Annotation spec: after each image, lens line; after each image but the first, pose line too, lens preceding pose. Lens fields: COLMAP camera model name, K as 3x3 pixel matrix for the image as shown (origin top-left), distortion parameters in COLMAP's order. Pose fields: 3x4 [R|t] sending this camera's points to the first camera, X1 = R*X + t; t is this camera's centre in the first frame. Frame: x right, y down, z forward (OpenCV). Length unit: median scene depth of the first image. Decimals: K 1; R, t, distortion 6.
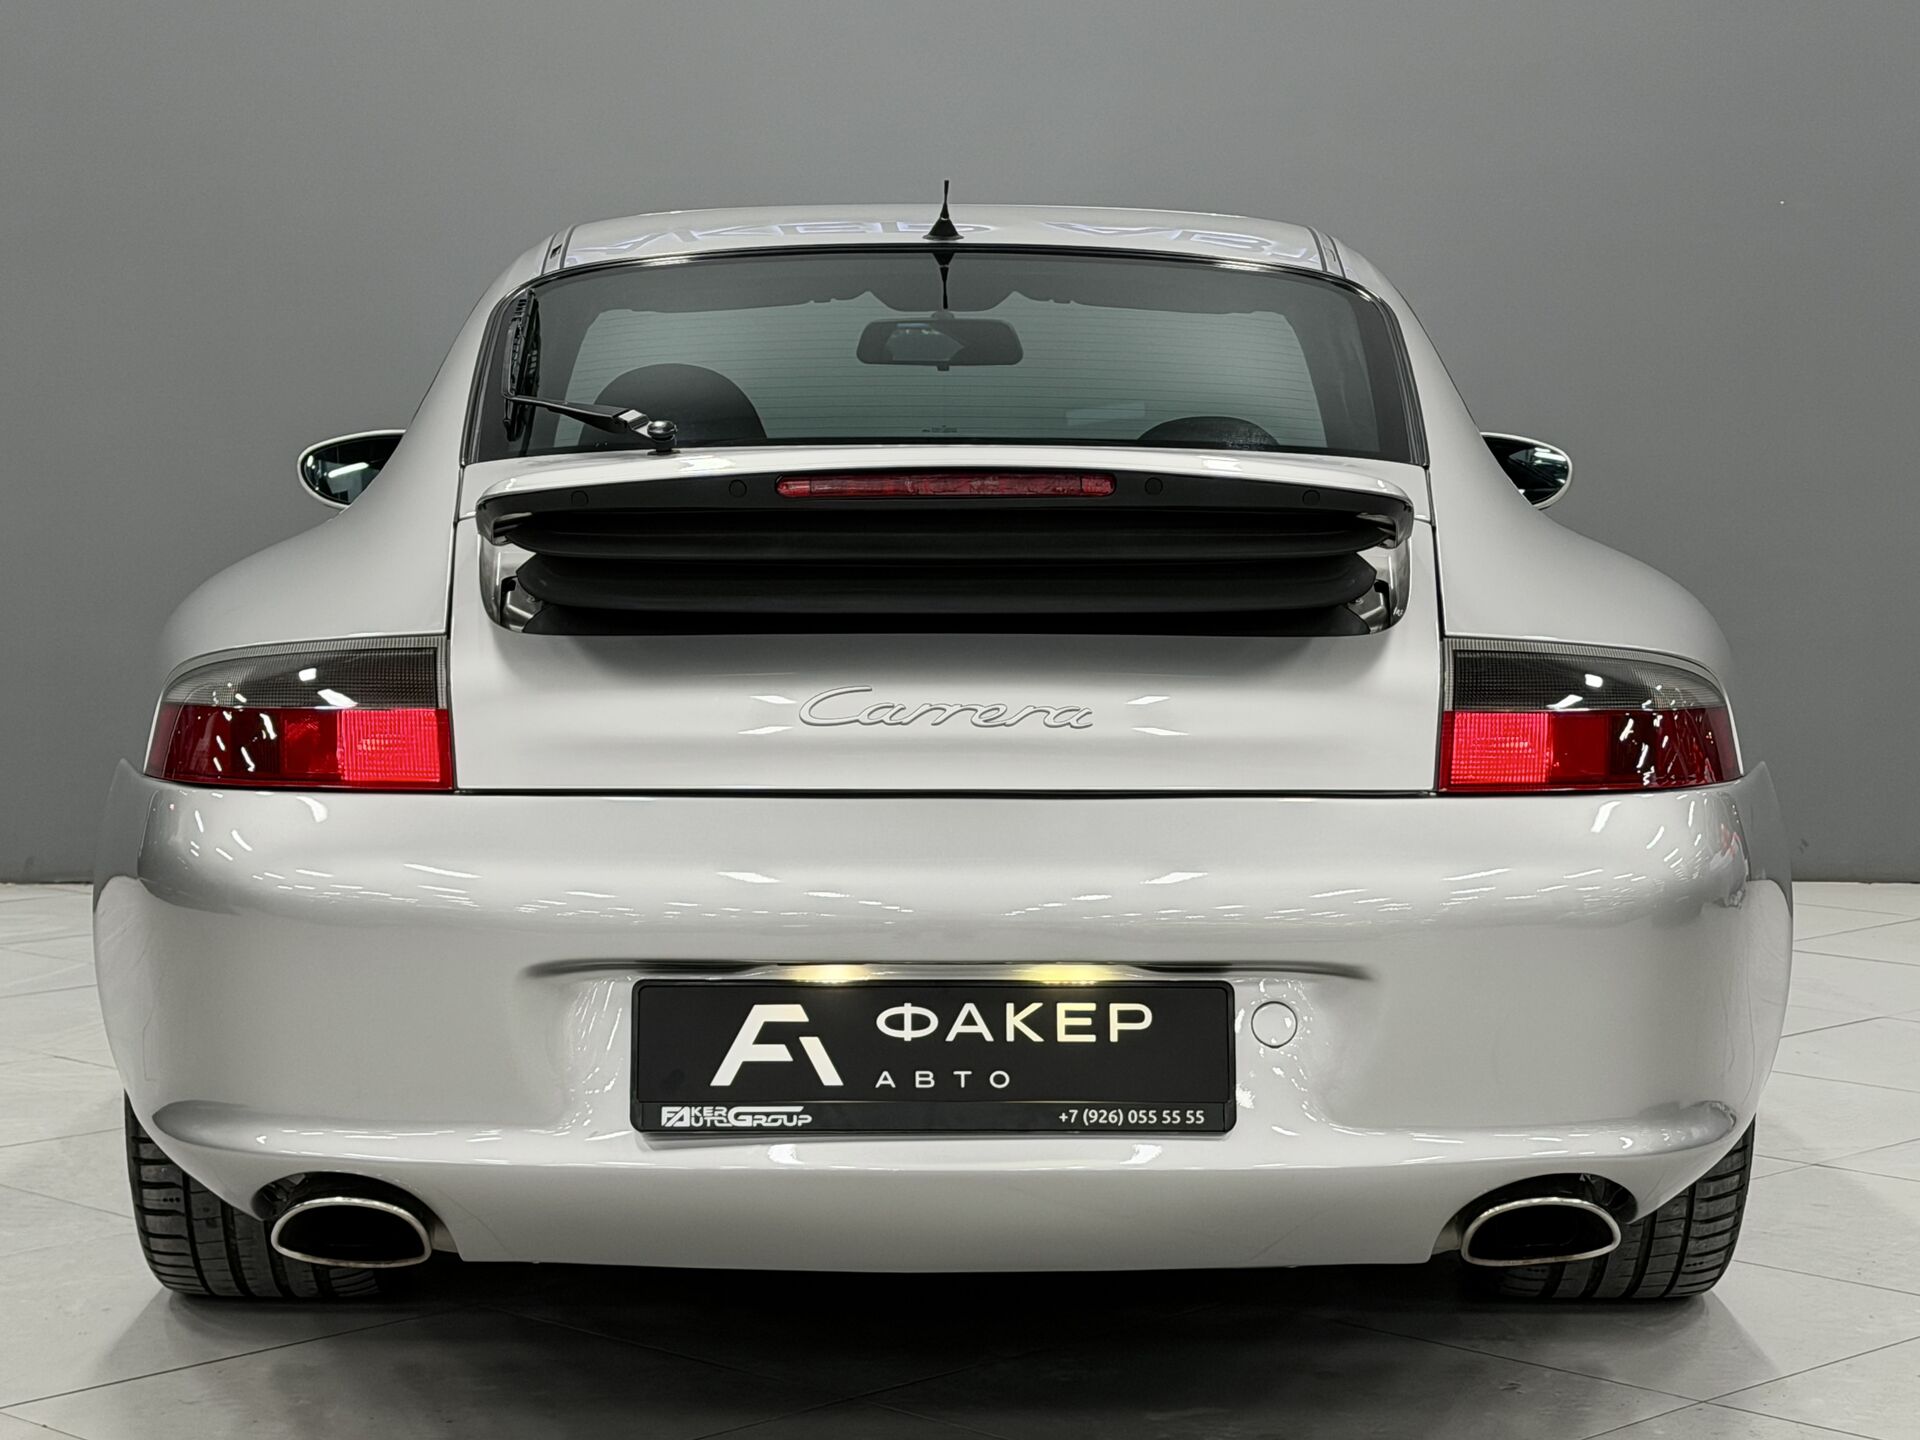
lens RADIAL K [[3559.8, 0, 960.0], [0, 3559.8, 720.0], [0, 0, 1]] dist [-0.006578, -0.042465]
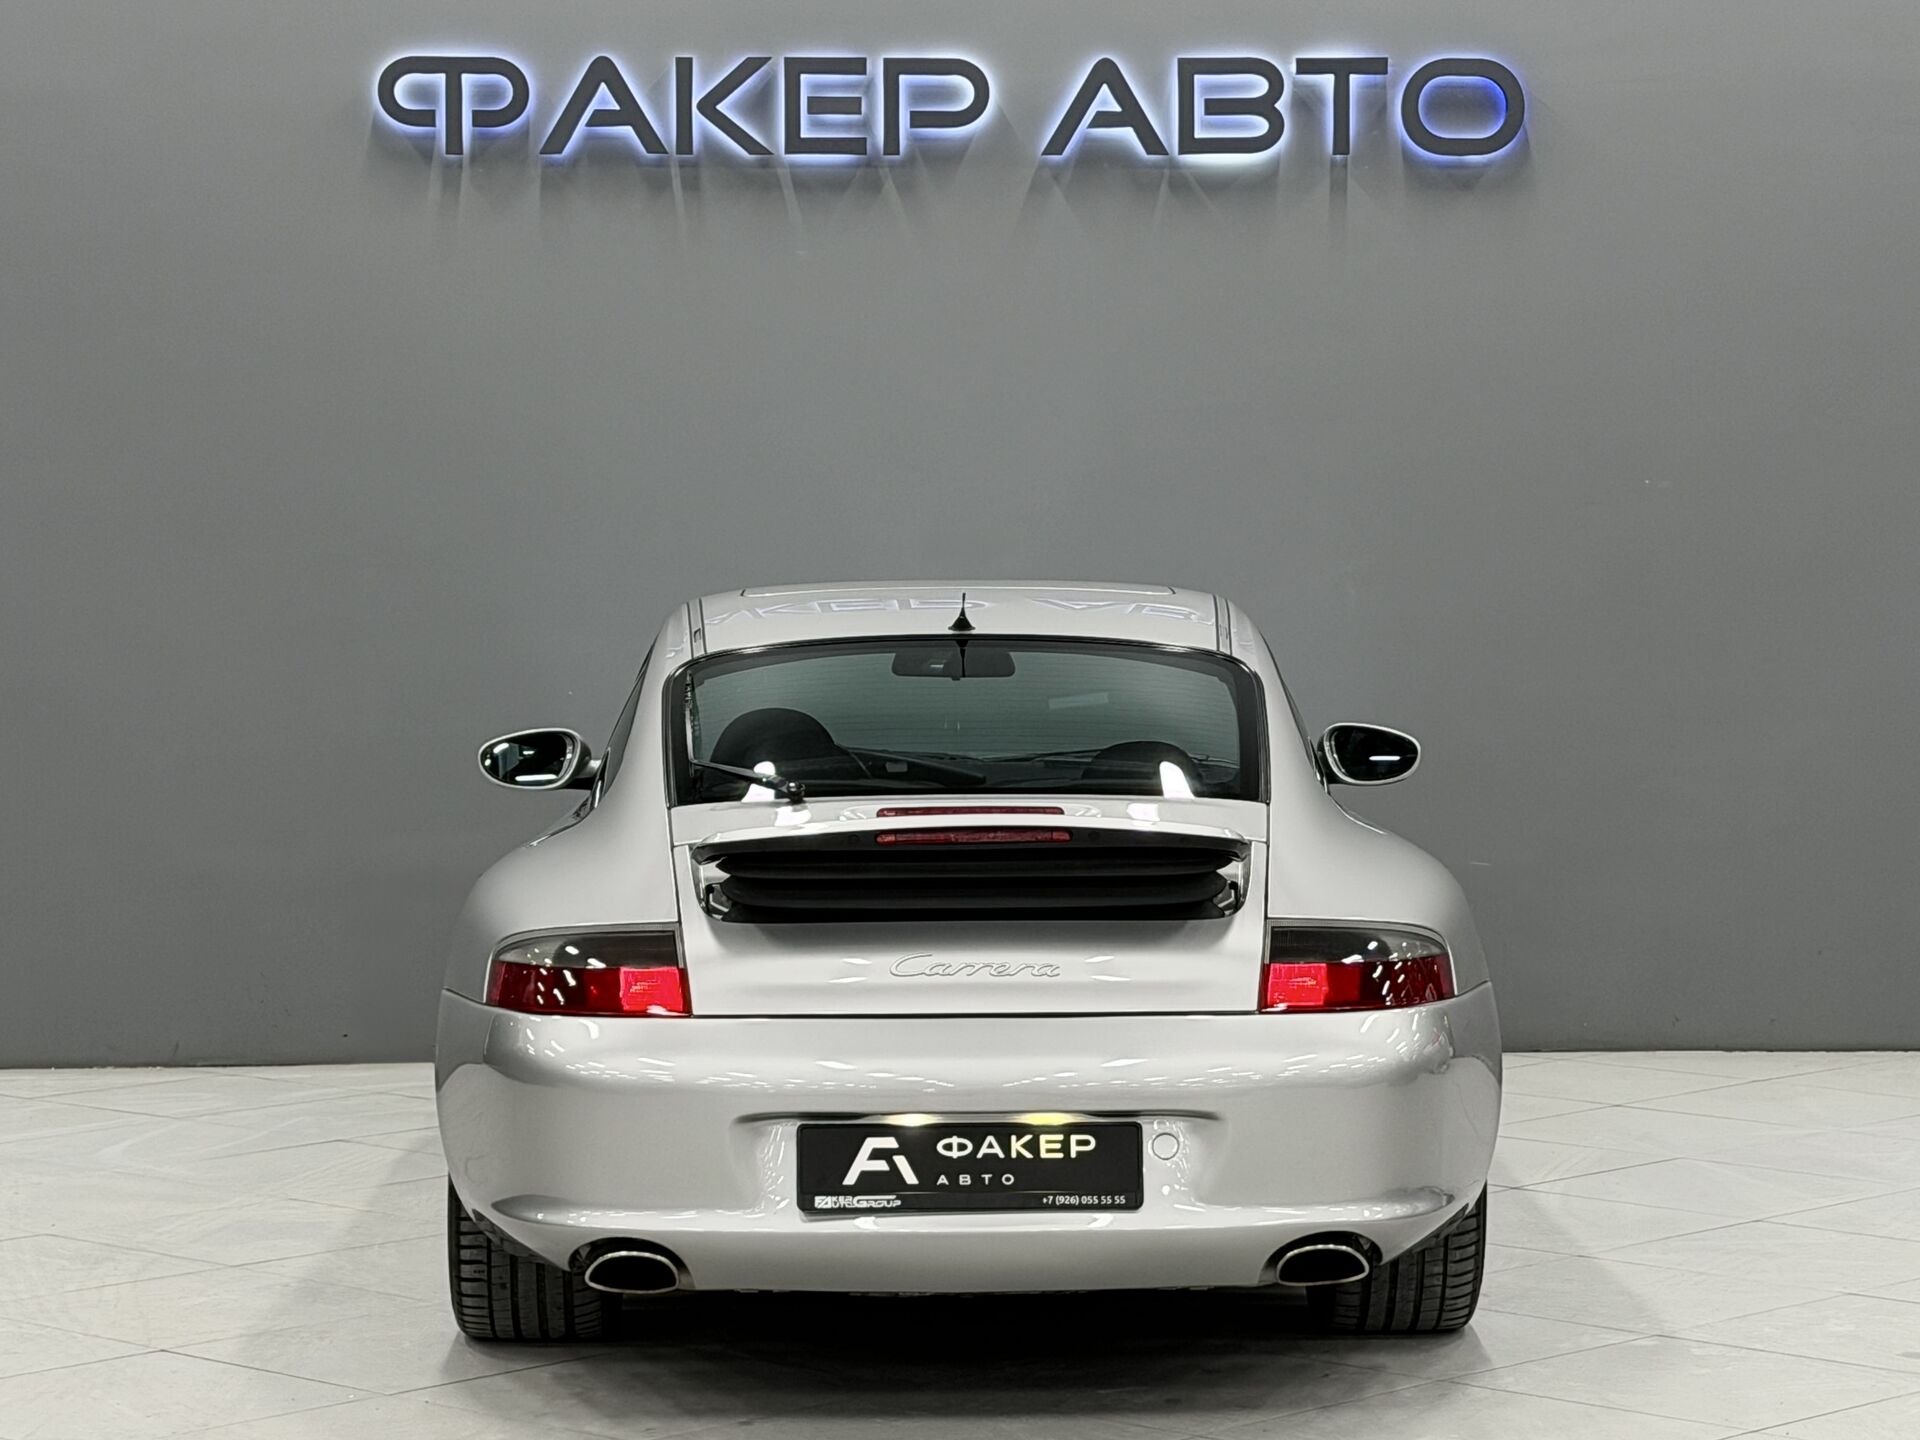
lens RADIAL K [[4995.9, 0, 960.0], [0, 4995.9, 720.0], [0, 0, 1]] dist [-0.016832, -0.087301]
pose [[0.999932, -0.008556, 0.007928, -0.028945], [0.008703, 0.999788, -0.018664, -0.076131], [-0.007767, 0.018732, 0.999794, -1.405335]]
